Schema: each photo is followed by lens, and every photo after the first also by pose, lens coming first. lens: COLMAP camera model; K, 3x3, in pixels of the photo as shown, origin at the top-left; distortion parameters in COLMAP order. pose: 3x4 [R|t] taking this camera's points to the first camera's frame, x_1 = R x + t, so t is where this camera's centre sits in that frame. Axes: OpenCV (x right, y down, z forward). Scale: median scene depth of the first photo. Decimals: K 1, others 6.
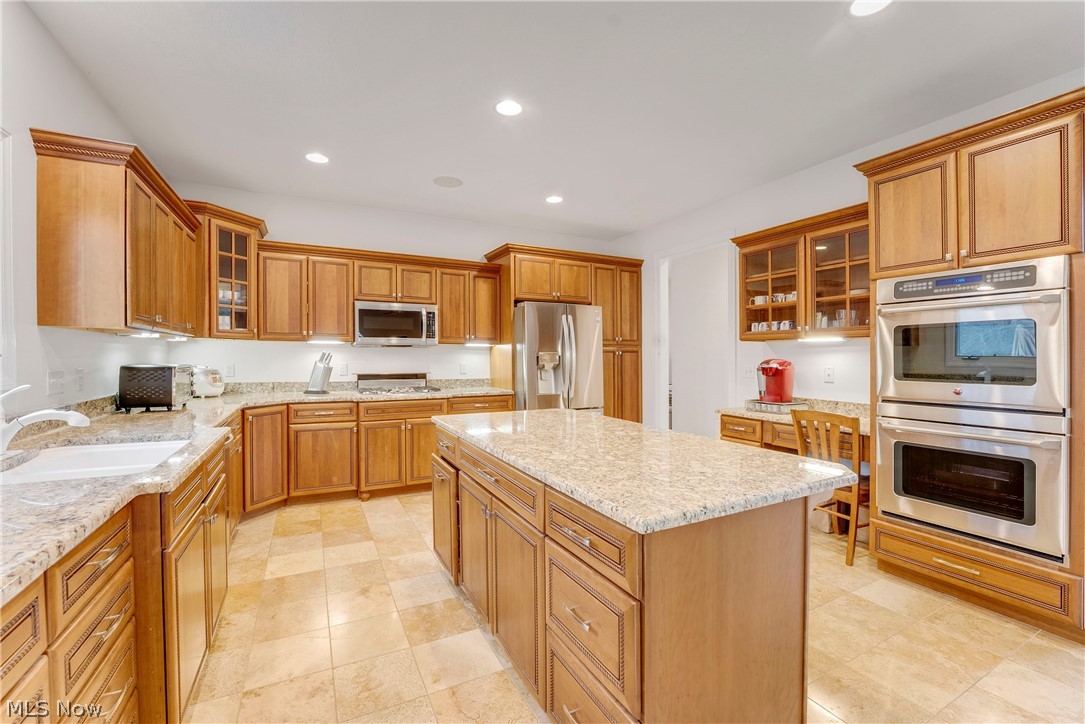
lens RADIAL K [[461.0, 0, 556.6], [0, 461.0, 363.9], [0, 0, 1]] dist [-0.029919, 0.002554]
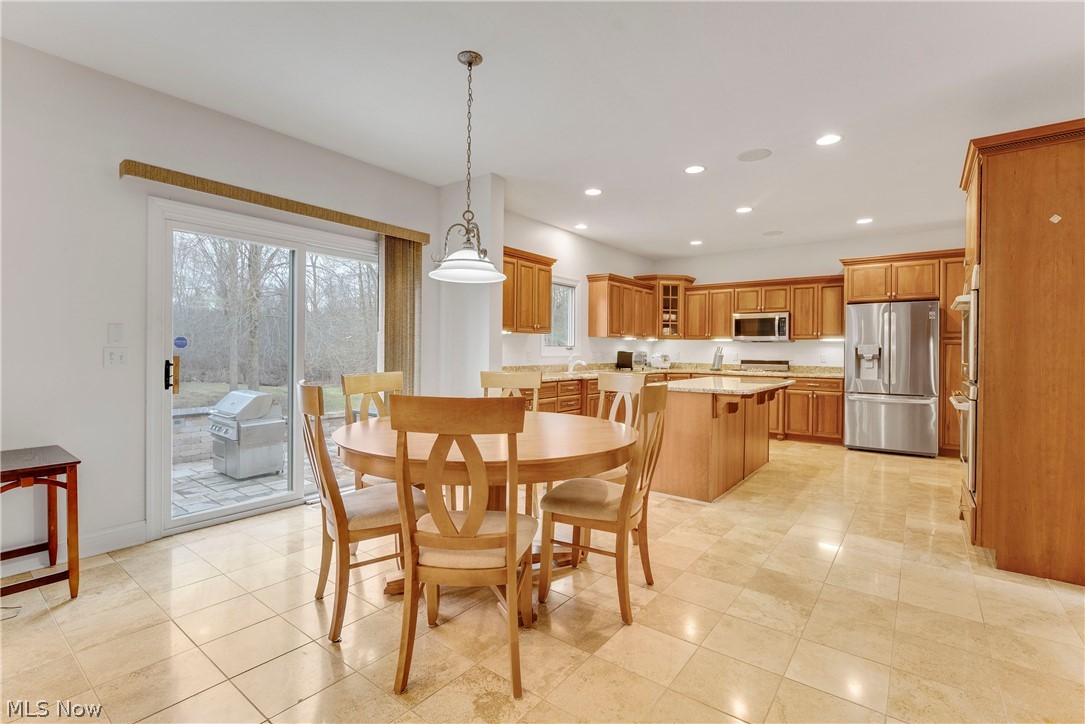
lens RADIAL K [[483.7, 0, 537.6], [0, 483.7, 356.4], [0, 0, 1]] dist [-0.001568, -0.000074]
pose [[0.413789, 0.010535, -0.910312, 1.315881], [-0.022832, 0.999739, 0.001191, 0.041277], [0.910087, 0.020291, 0.413921, -0.537980]]
